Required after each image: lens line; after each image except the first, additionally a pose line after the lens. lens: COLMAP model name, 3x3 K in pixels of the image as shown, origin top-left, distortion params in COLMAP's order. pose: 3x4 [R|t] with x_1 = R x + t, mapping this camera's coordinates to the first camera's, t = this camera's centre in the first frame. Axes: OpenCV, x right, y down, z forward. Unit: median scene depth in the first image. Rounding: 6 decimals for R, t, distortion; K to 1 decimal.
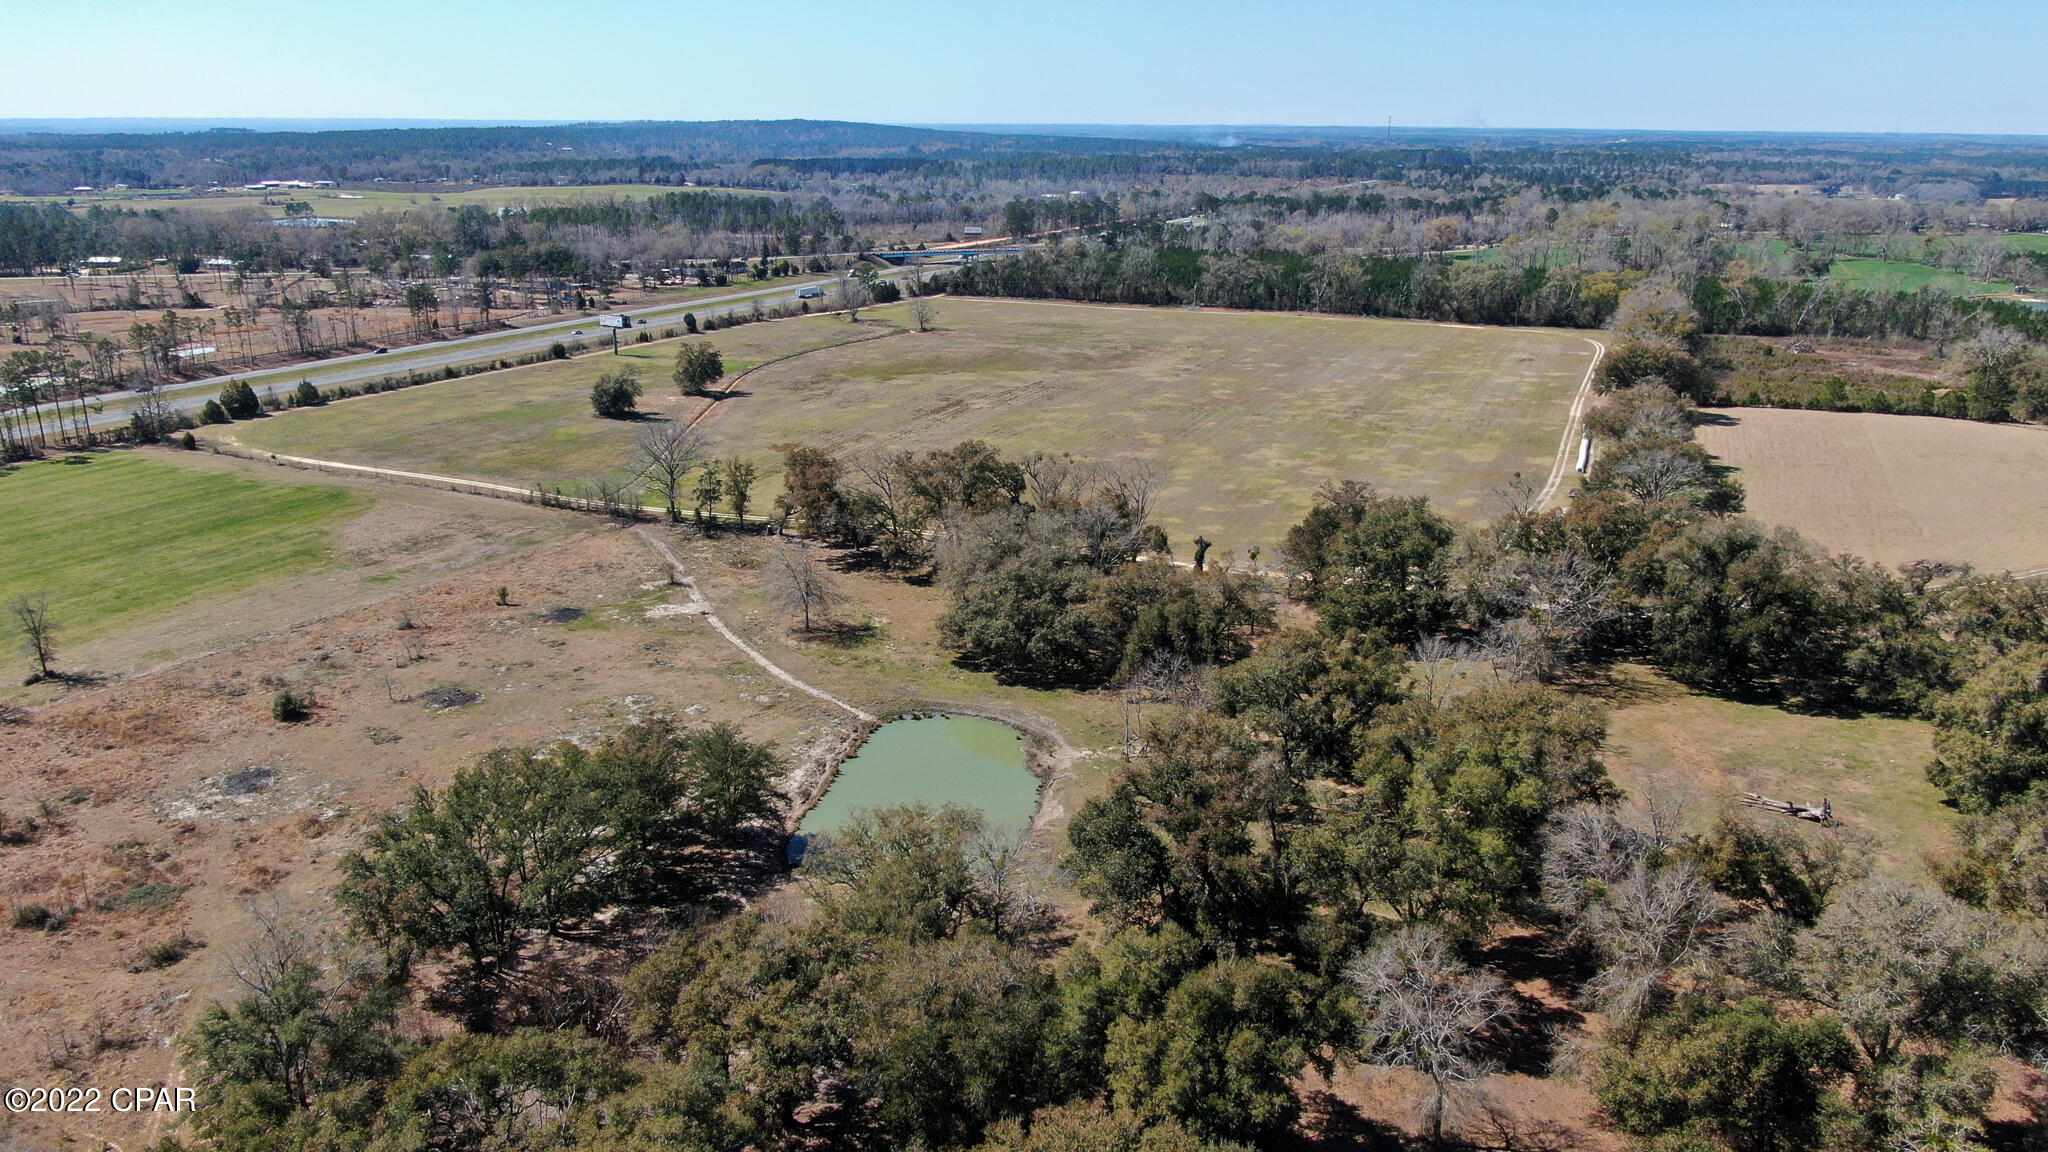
lens RADIAL K [[1473.1, 0, 1024.0], [0, 1473.1, 576.0], [0, 0, 1]] dist [-0.024051, 0.011330]
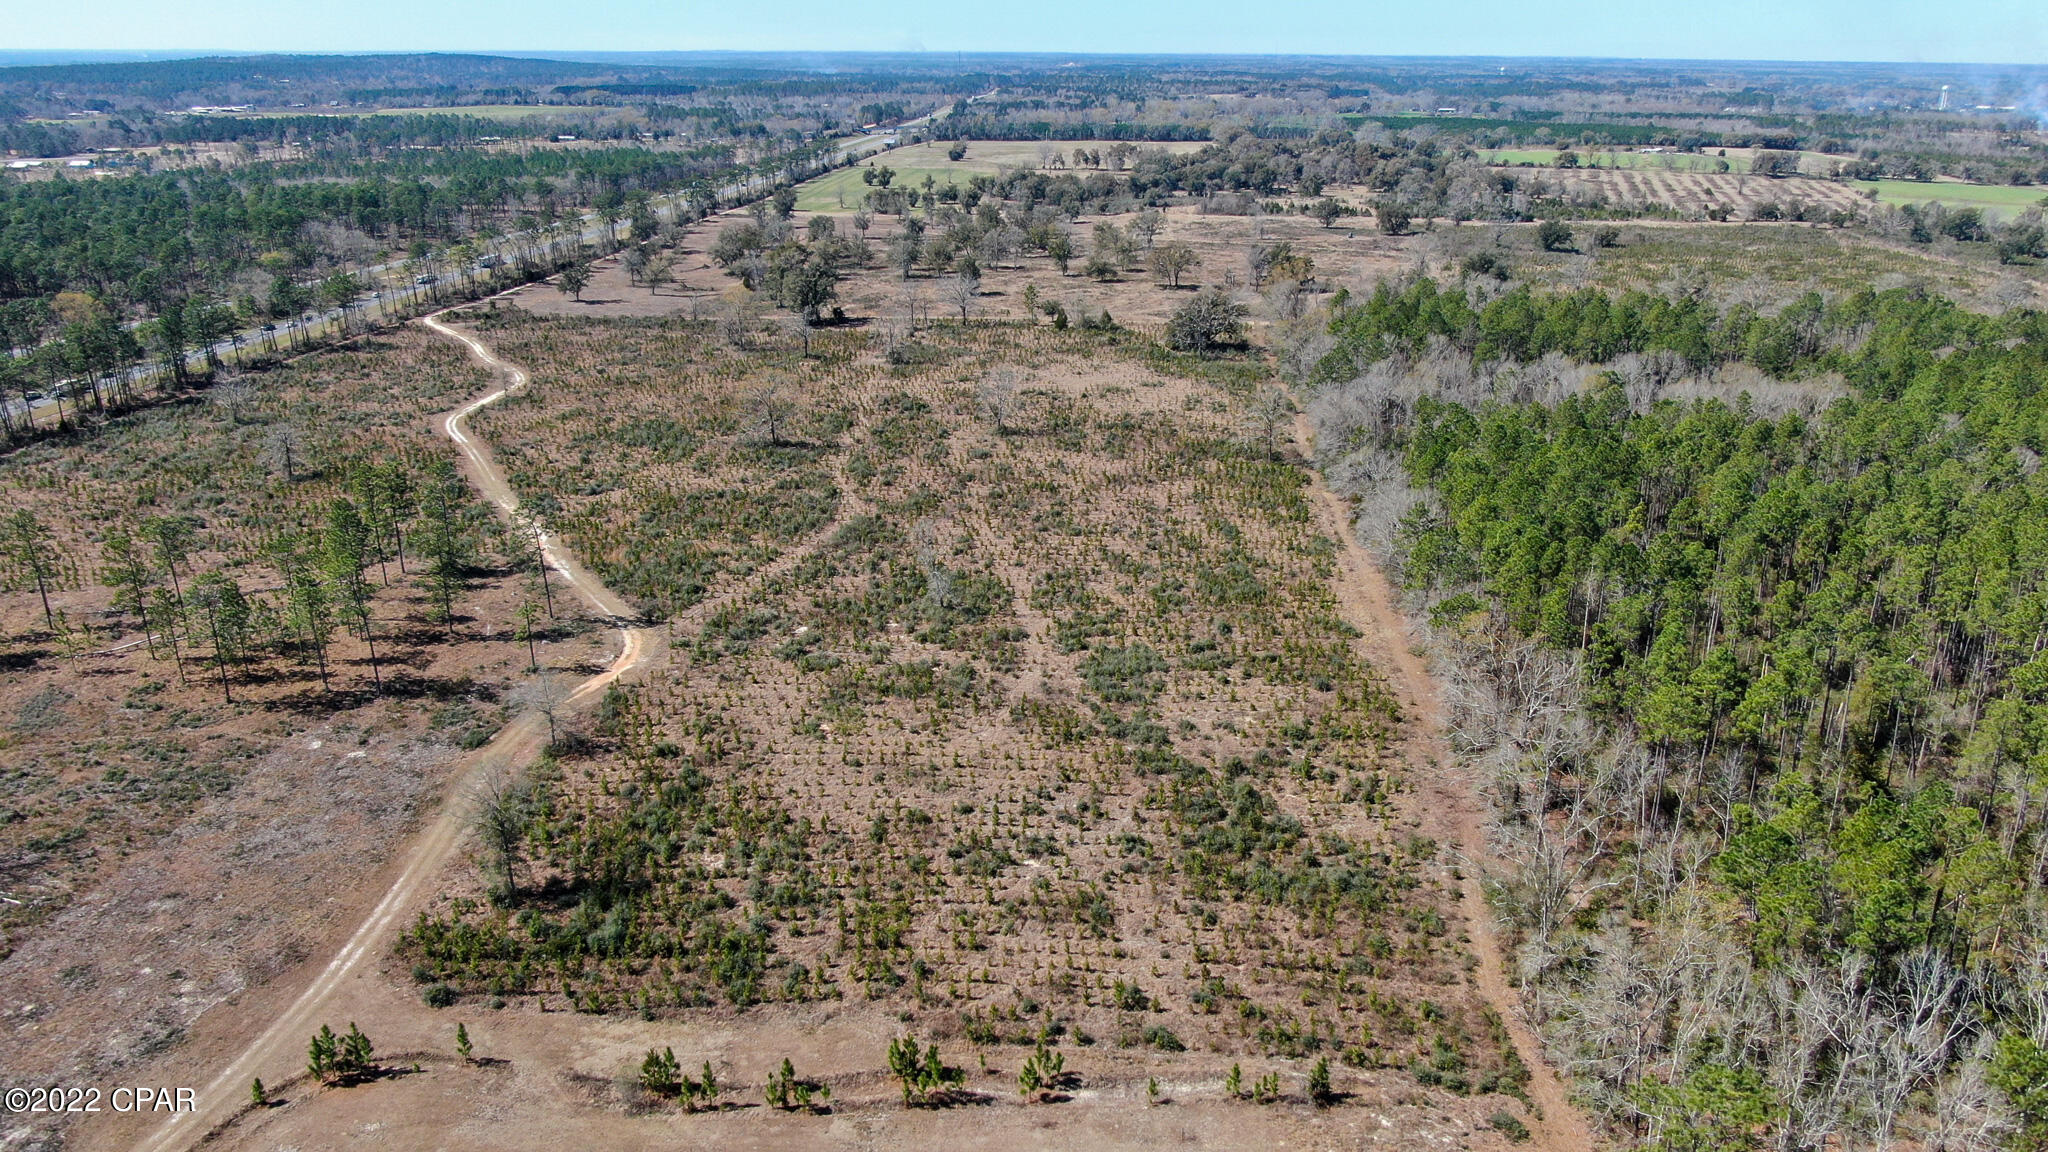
lens RADIAL K [[1473.1, 0, 1024.0], [0, 1473.1, 576.0], [0, 0, 1]] dist [-0.024051, 0.011330]
pose [[0.935504, -0.120833, 0.332011, -0.302650], [0.105104, 0.992335, 0.065003, 0.138532], [-0.337321, -0.025915, 0.941033, -0.488469]]
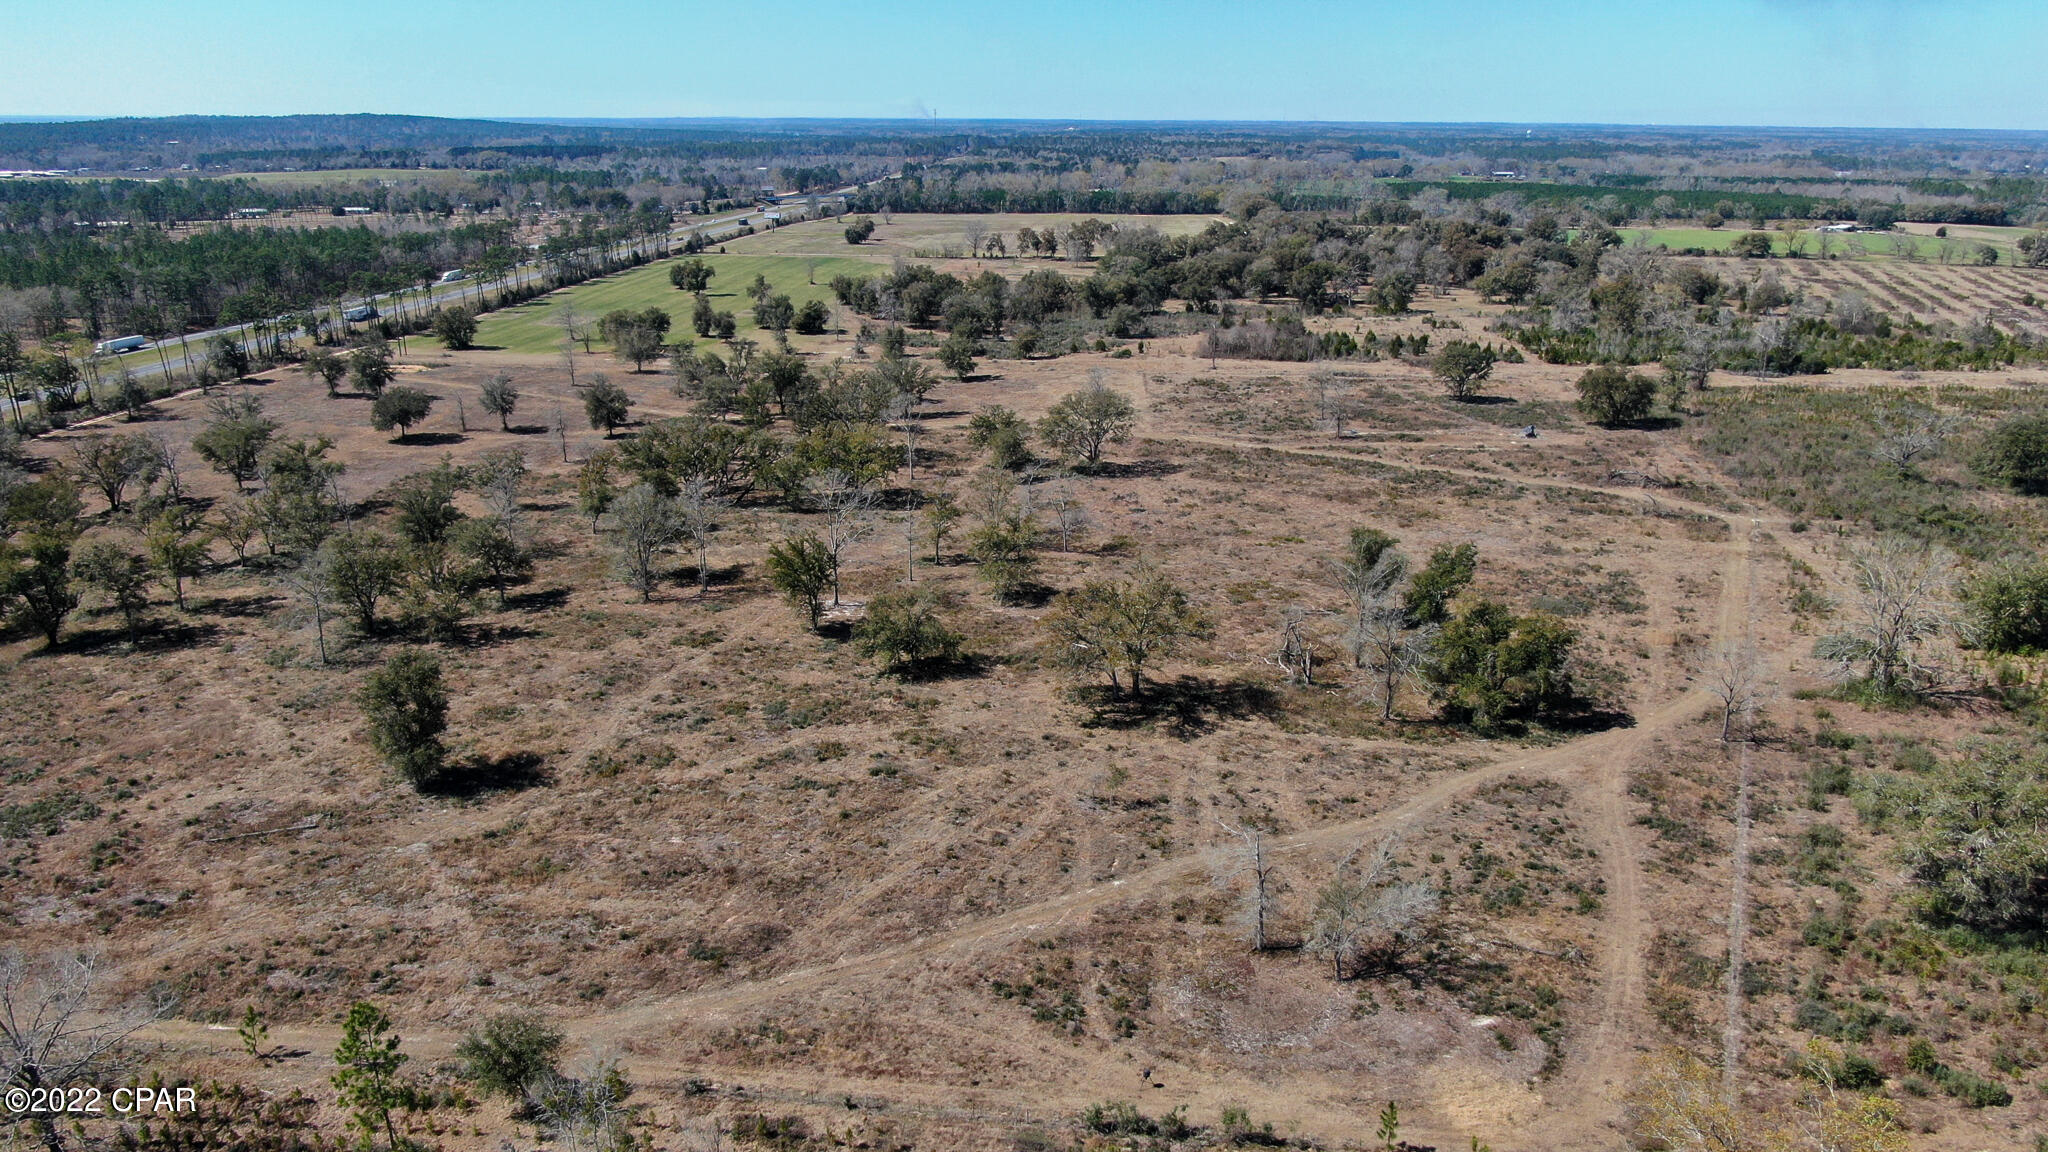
lens RADIAL K [[1473.1, 0, 1024.0], [0, 1473.1, 576.0], [0, 0, 1]] dist [-0.024051, 0.011330]
pose [[0.936991, -0.105674, 0.332988, -0.191980], [0.103911, 0.994317, 0.023151, 0.085551], [-0.333542, 0.012909, 0.942647, -0.279148]]
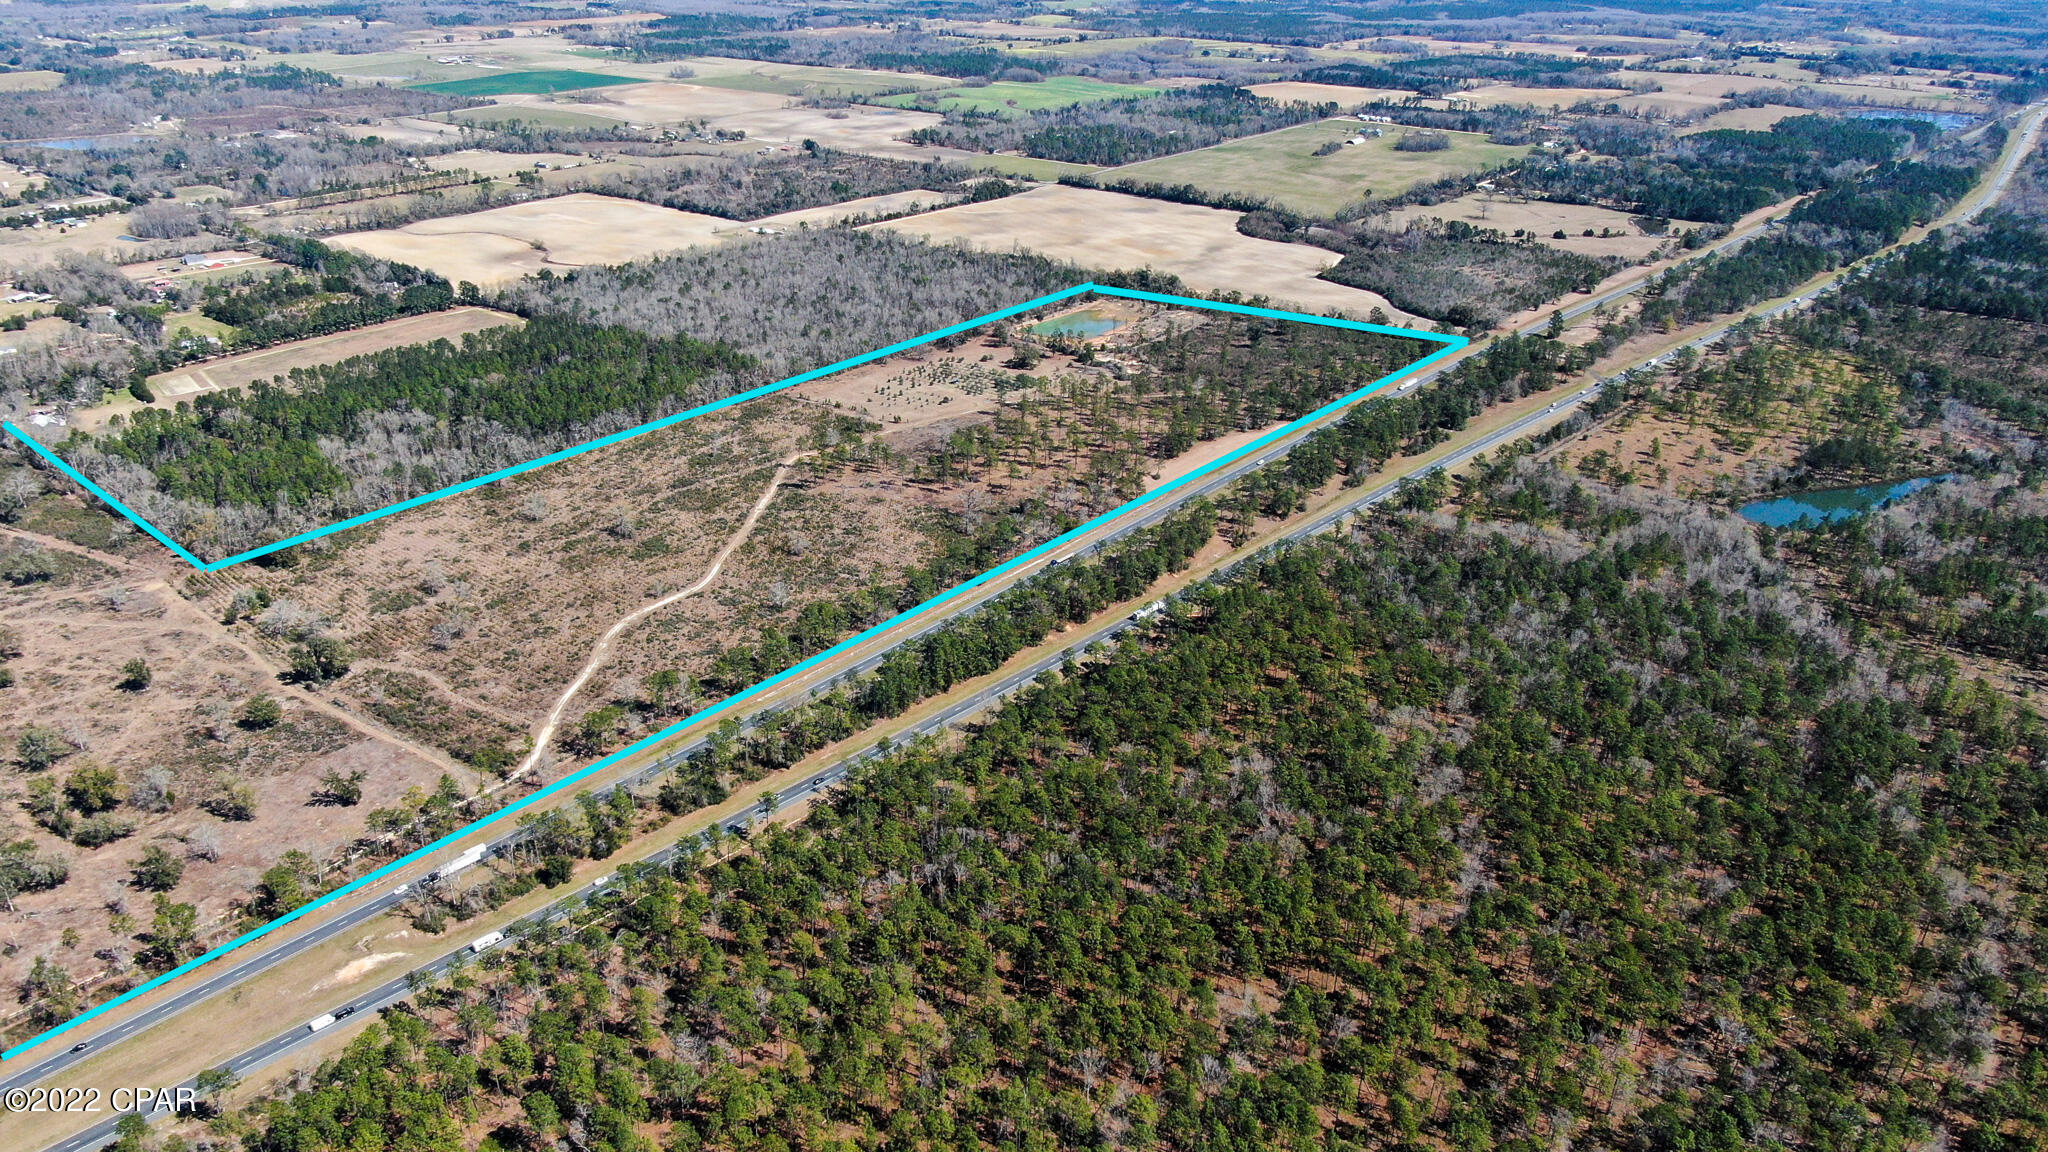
lens RADIAL K [[1473.1, 0, 1024.0], [0, 1473.1, 576.0], [0, 0, 1]] dist [-0.024051, 0.011330]
pose [[-0.964905, -0.124254, 0.231344, -0.493462], [0.063408, 0.744662, 0.664423, -0.154584], [-0.254830, 0.655773, -0.710650, 0.009853]]
